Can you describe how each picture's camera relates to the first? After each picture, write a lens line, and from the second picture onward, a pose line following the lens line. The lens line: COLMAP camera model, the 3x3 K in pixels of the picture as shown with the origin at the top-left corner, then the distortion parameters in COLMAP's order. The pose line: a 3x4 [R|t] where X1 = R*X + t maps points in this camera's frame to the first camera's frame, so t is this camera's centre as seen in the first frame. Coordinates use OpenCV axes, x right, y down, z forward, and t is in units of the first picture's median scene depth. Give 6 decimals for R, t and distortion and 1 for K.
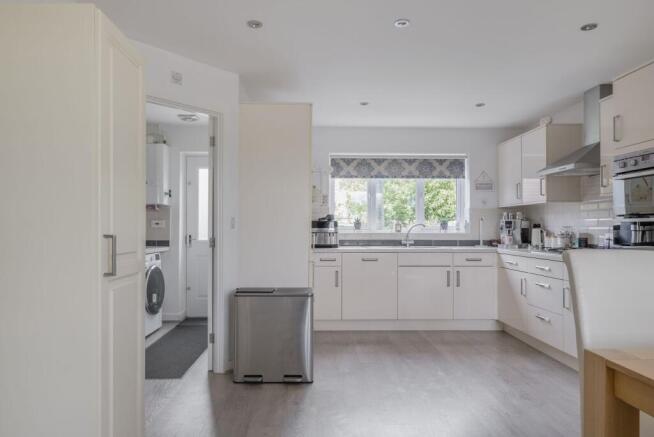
lens RADIAL K [[457.7, 0, 327.0], [0, 457.7, 218.5], [0, 0, 1]] dist [-0.001250, 0.000354]
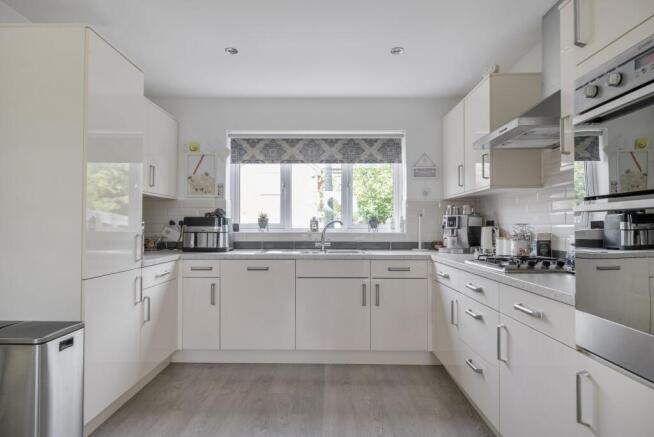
lens RADIAL K [[411.1, 0, 327.0], [0, 411.1, 218.5], [0, 0, 1]] dist [0.001484, -0.000021]
pose [[0.999250, -0.000925, -0.038706, 0.216656], [0.000871, 0.999999, -0.001413, 0.008765], [0.038708, 0.001378, 0.999250, 0.314857]]
